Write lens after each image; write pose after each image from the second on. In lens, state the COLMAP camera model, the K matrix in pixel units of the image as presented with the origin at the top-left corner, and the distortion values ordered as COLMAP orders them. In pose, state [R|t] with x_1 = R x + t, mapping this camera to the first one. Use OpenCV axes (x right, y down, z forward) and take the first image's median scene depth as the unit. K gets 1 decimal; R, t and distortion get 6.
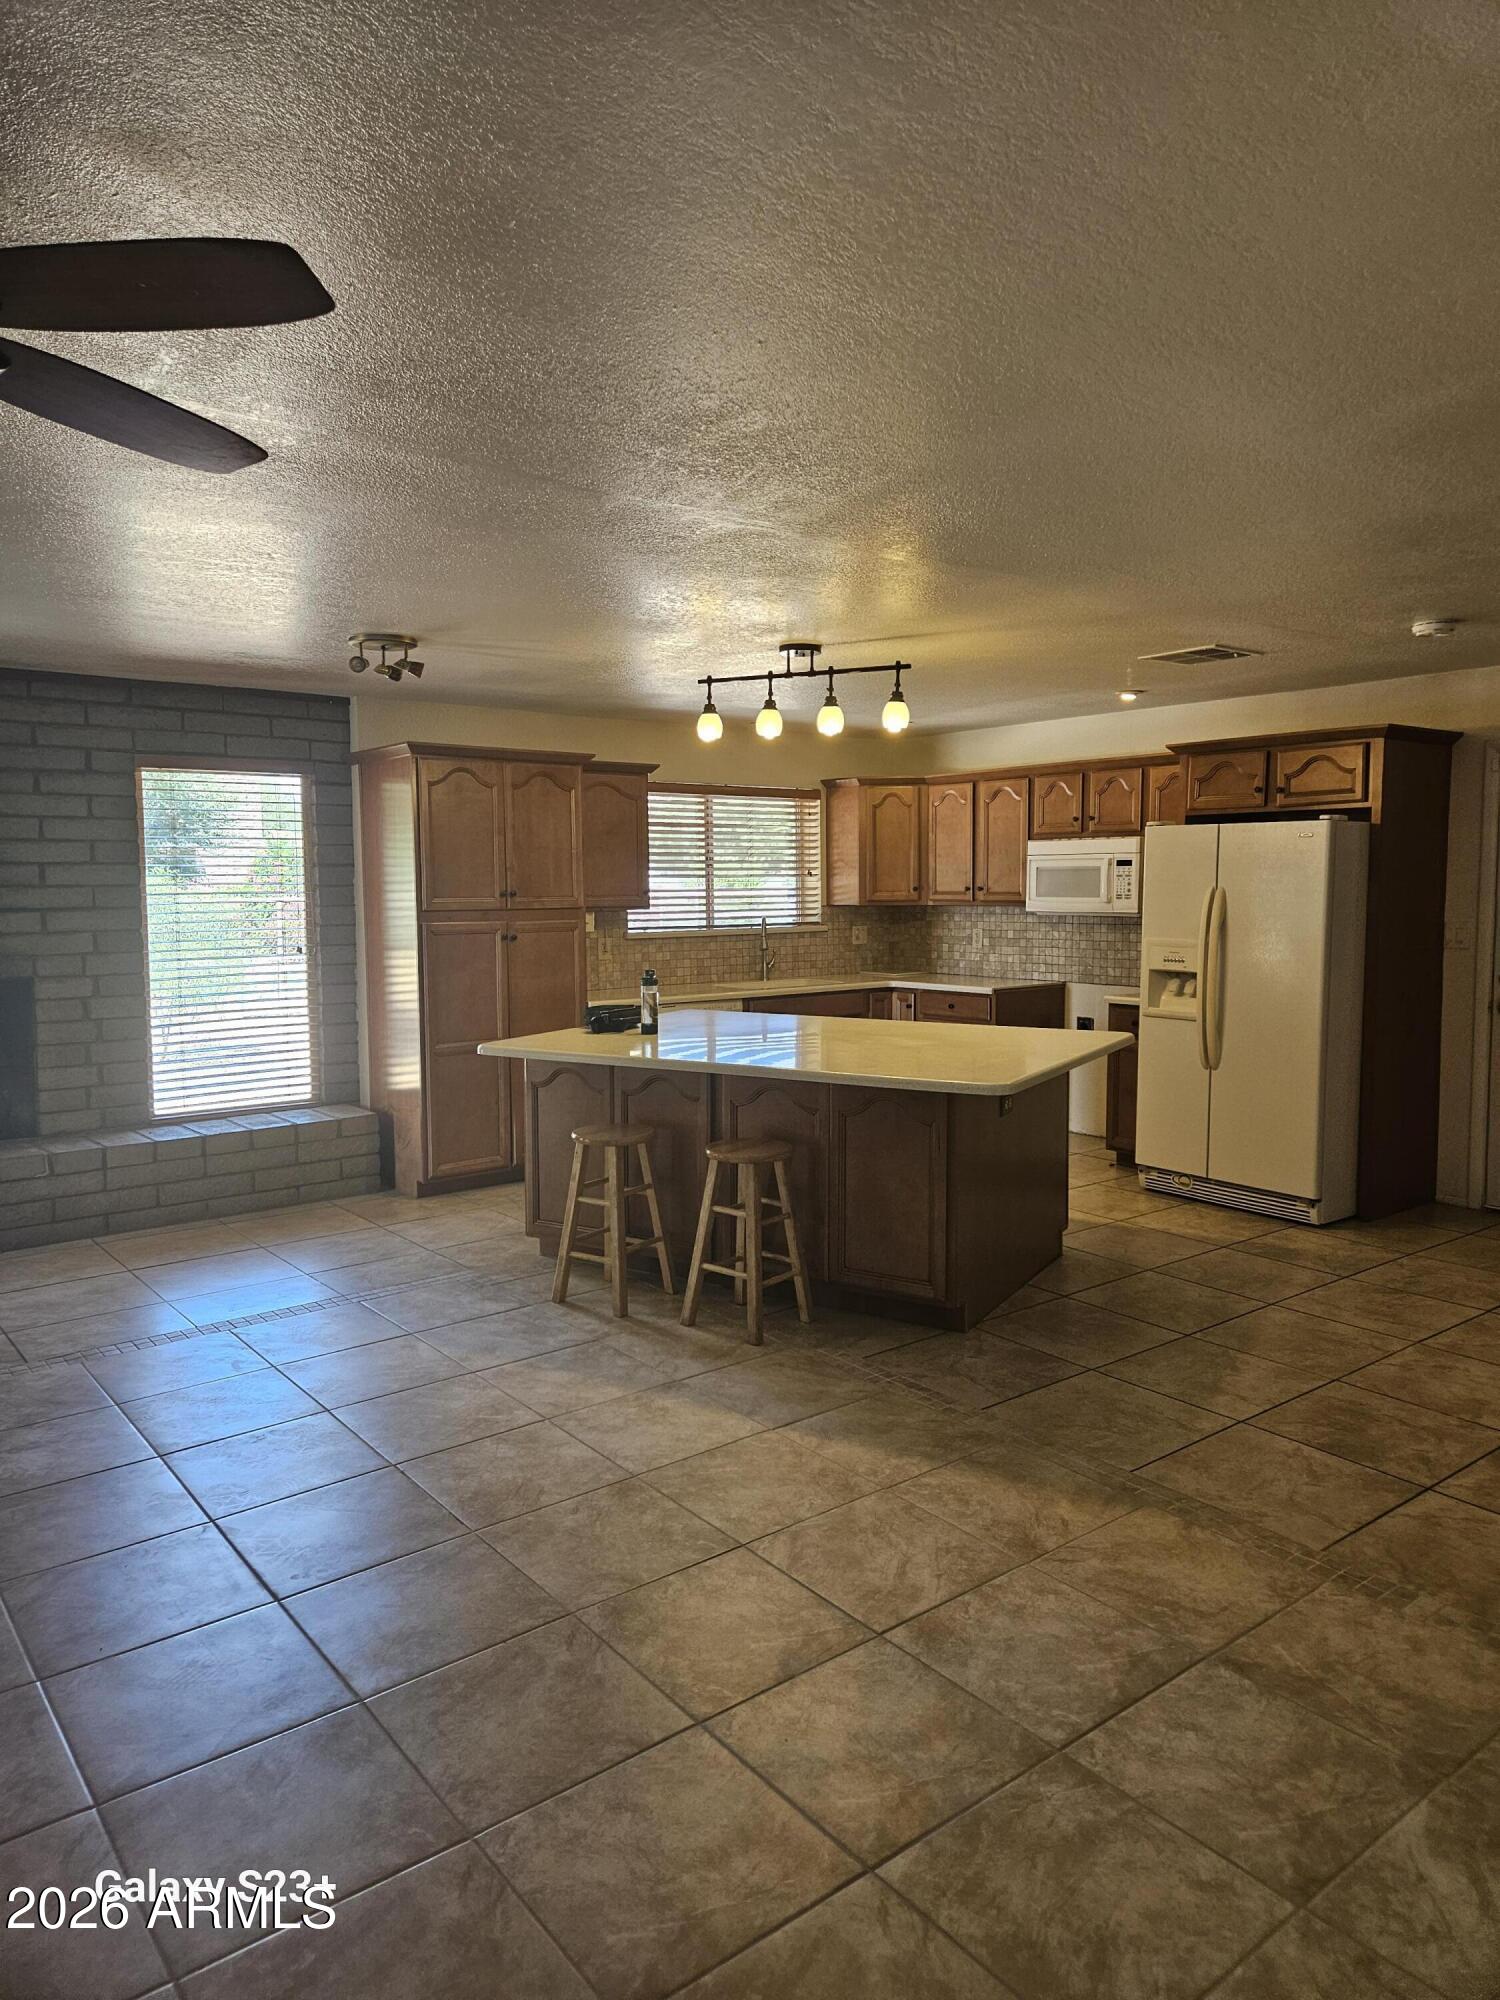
lens RADIAL K [[1319.7, 0, 743.6], [0, 1319.7, 992.5], [0, 0, 1]] dist [0.068187, -0.053273]
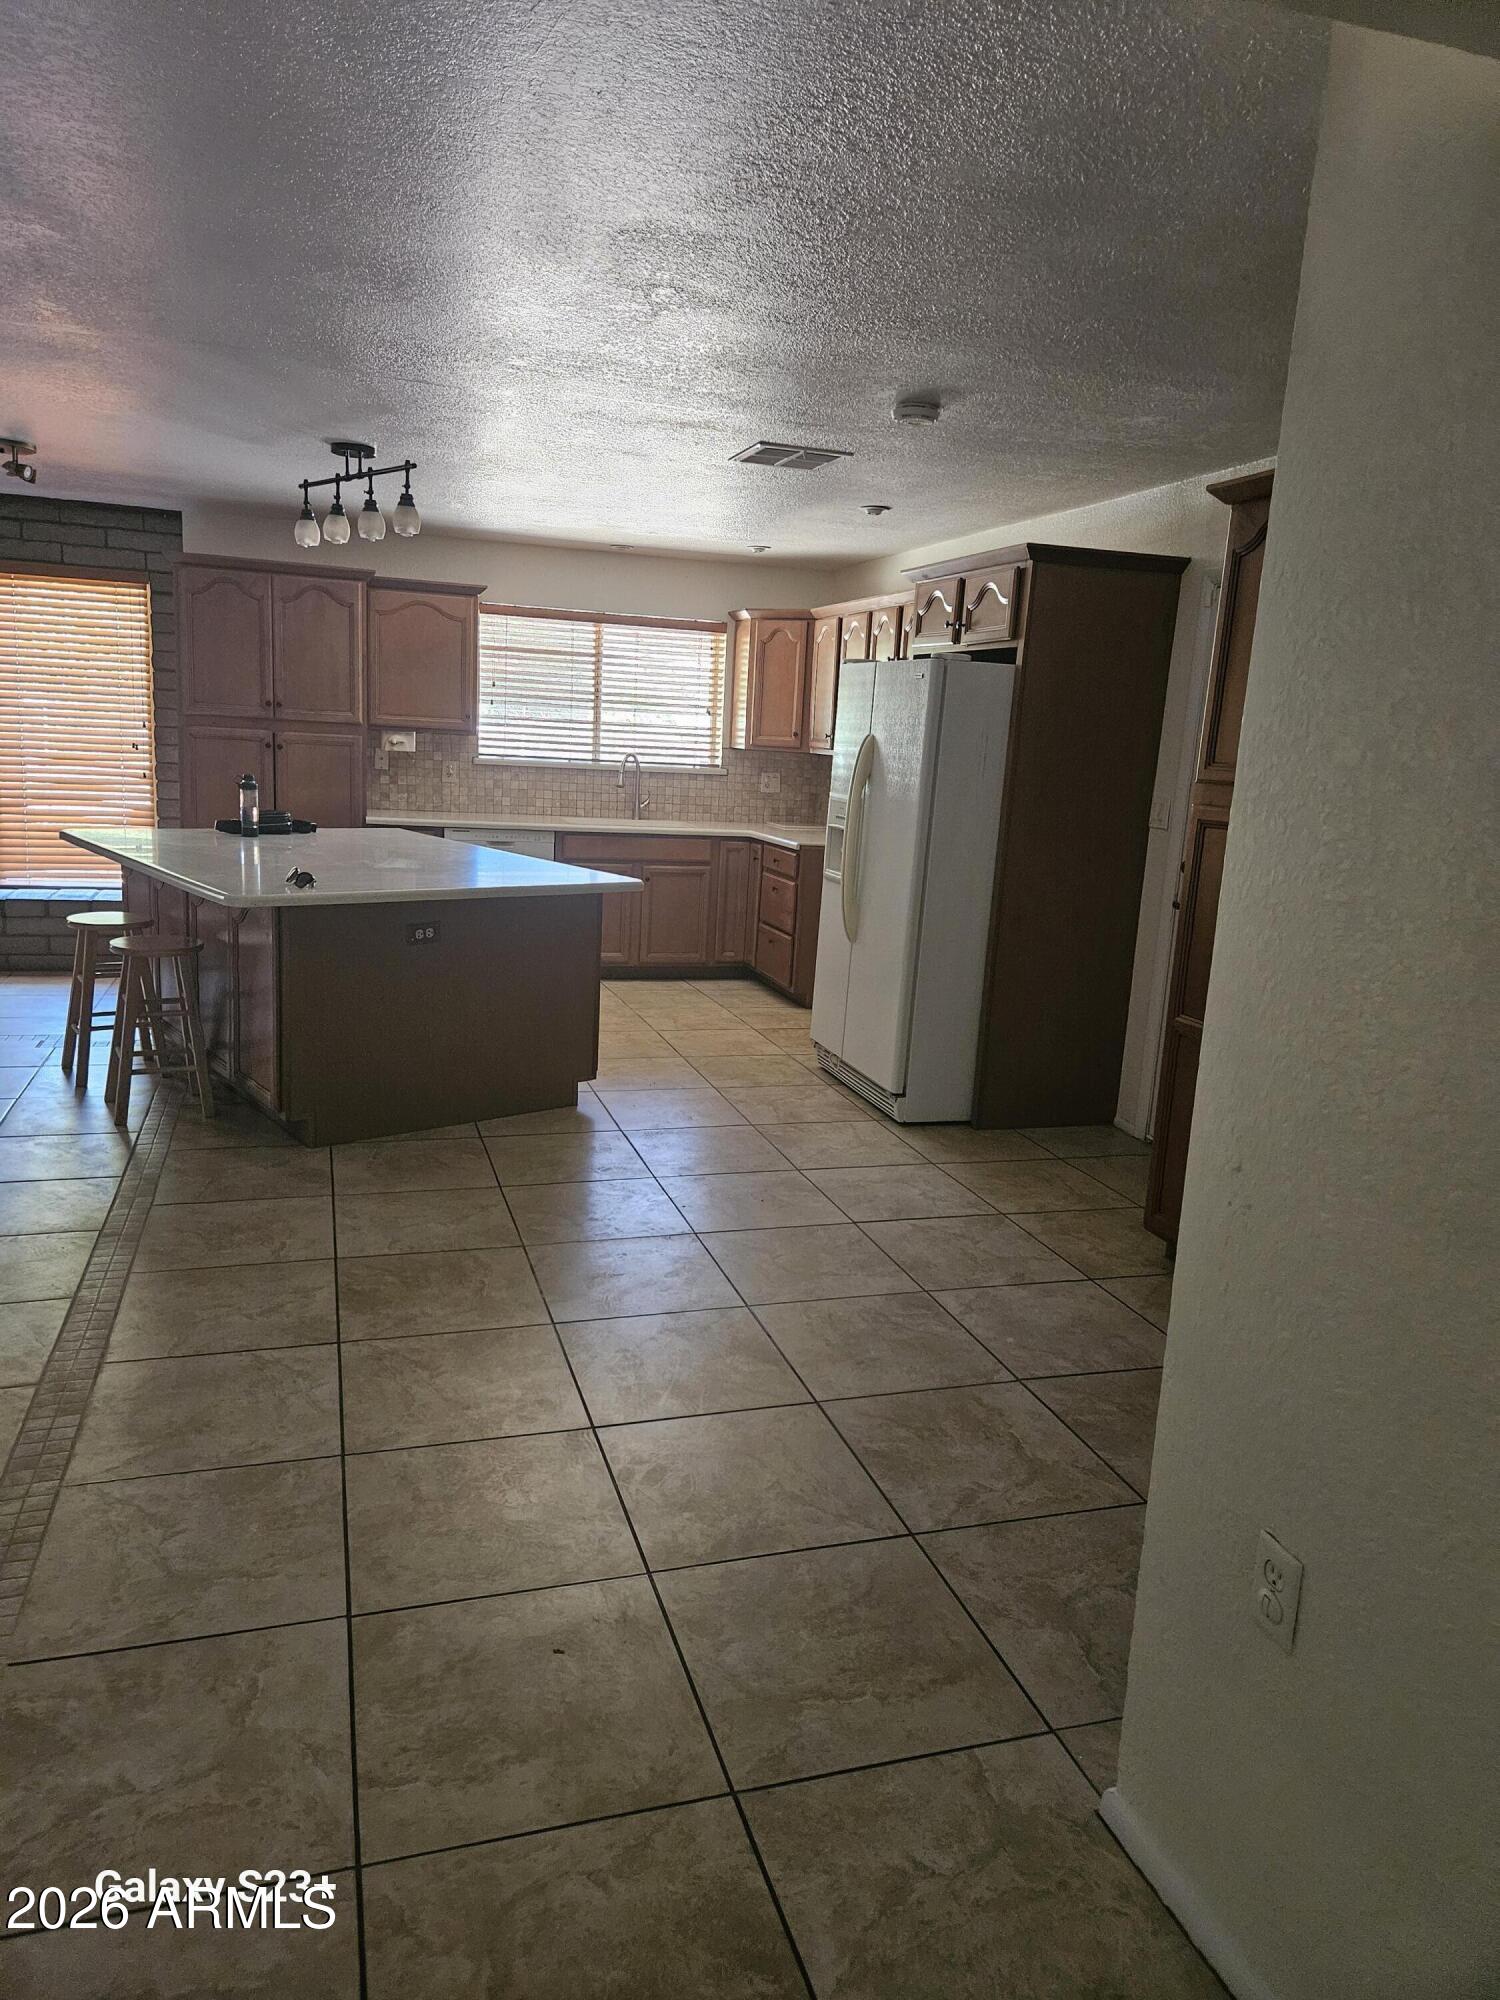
lens RADIAL K [[1322.3, 0, 728.5], [0, 1322.3, 988.9], [0, 0, 1]] dist [0.067826, -0.052755]
pose [[0.929916, 0.124071, -0.346213, 0.598913], [-0.089089, 0.989333, 0.115256, -0.005703], [0.356819, -0.076335, 0.931049, 0.137234]]
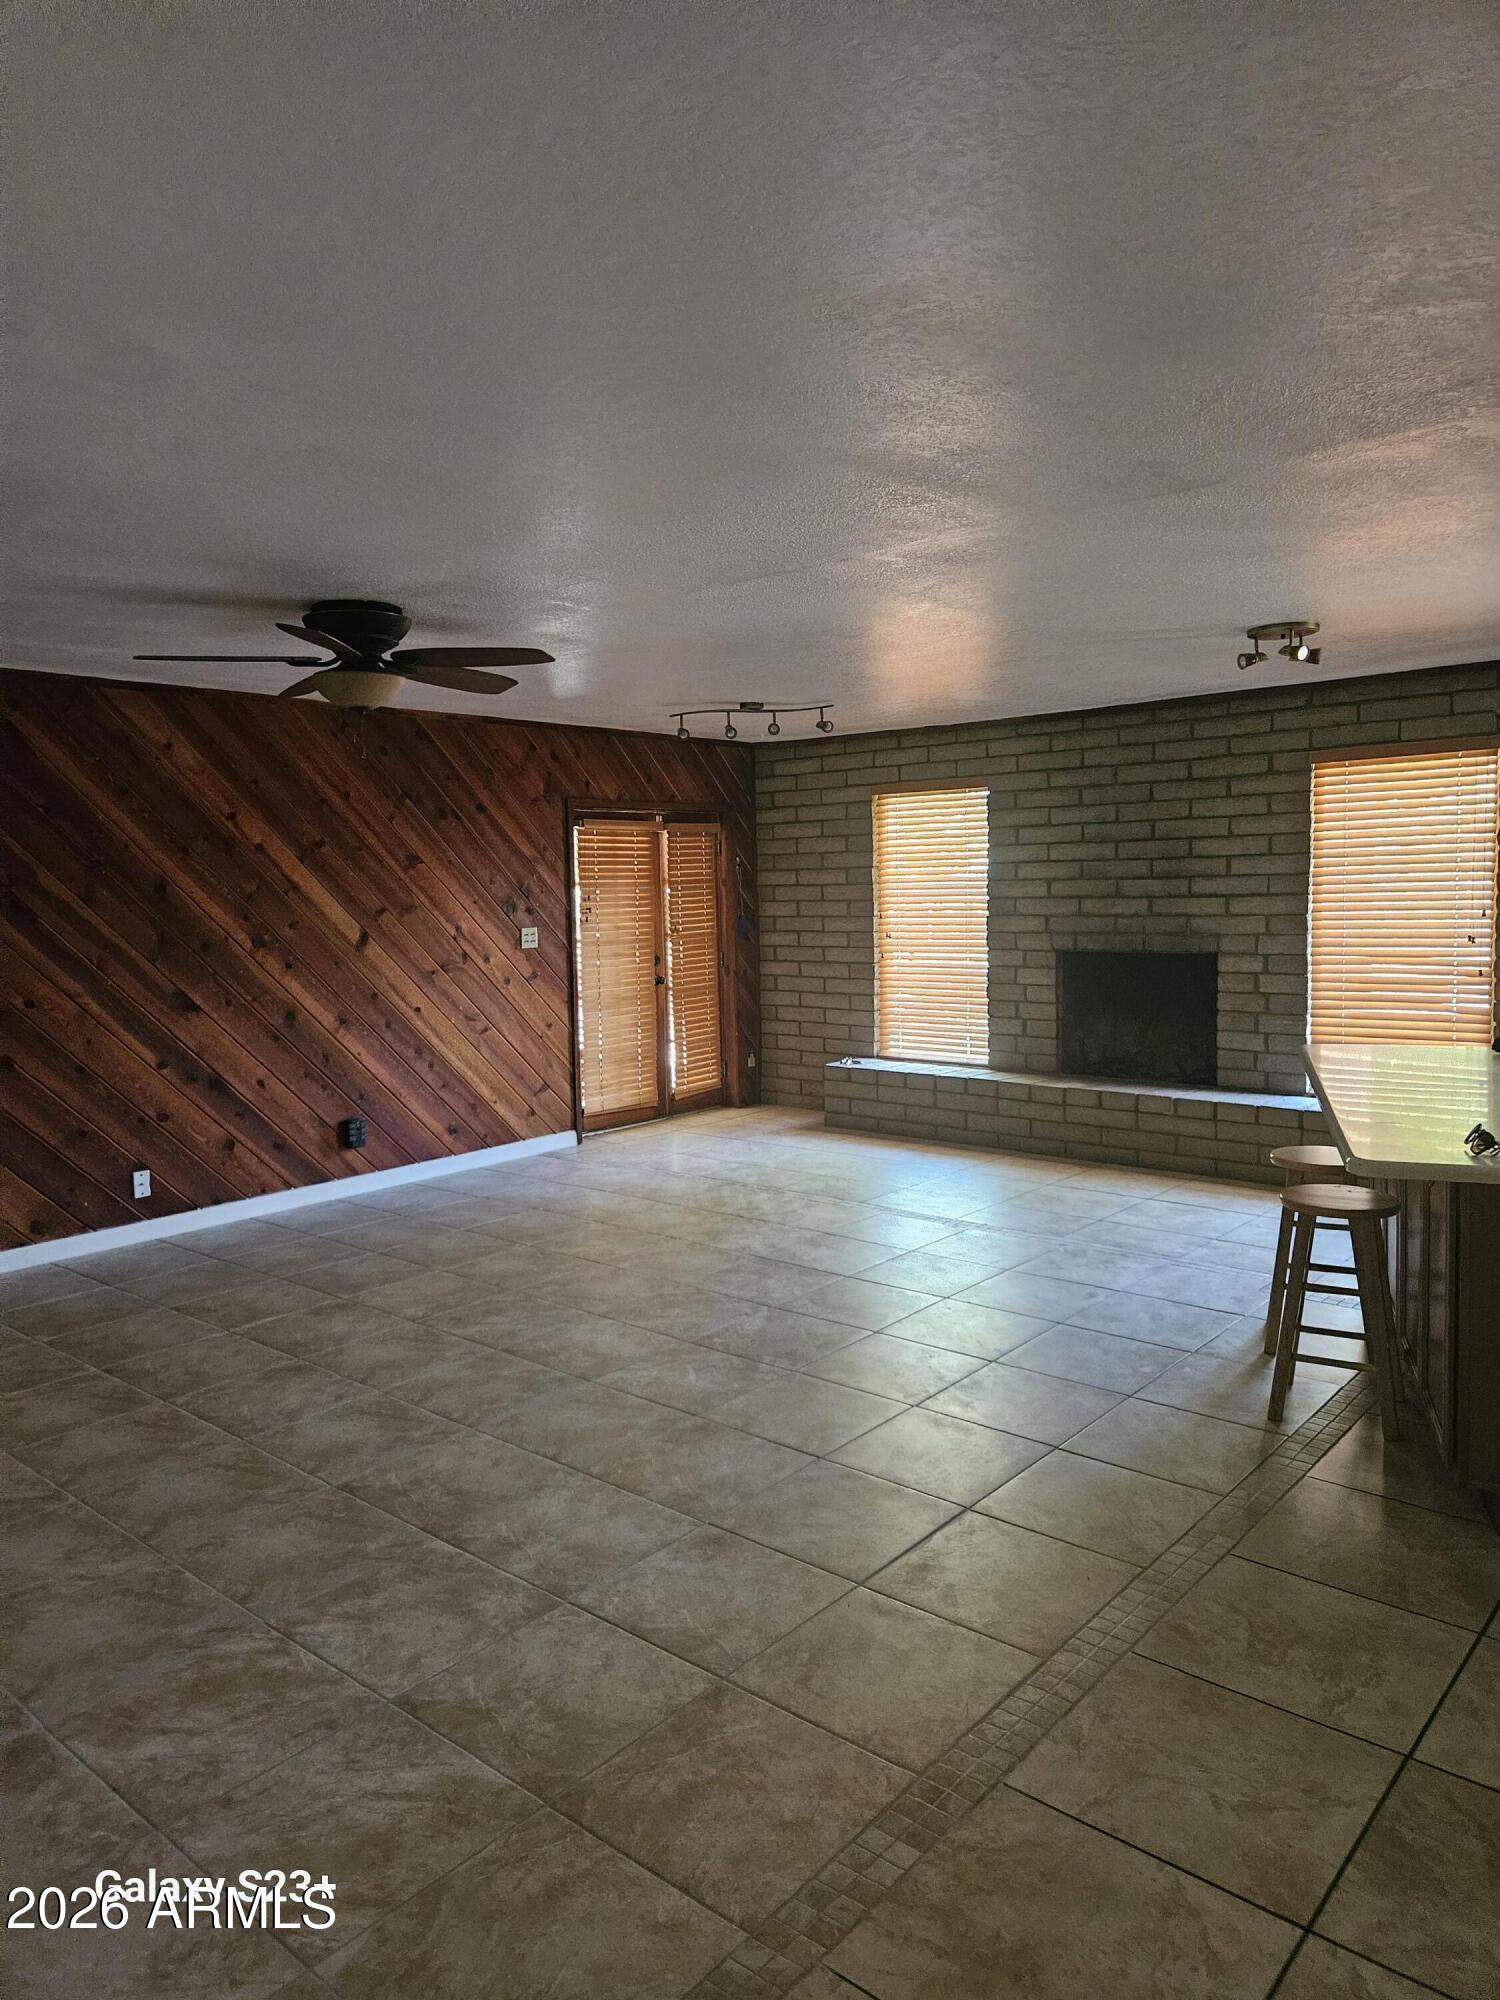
lens RADIAL K [[1354.5, 0, 737.1], [0, 1354.5, 992.9], [0, 0, 1]] dist [0.067772, -0.049435]
pose [[0.186491, 0.081652, -0.979058, 0.575225], [-0.063083, 0.995479, 0.071006, -0.034689], [0.980429, 0.048520, 0.190799, 0.353287]]
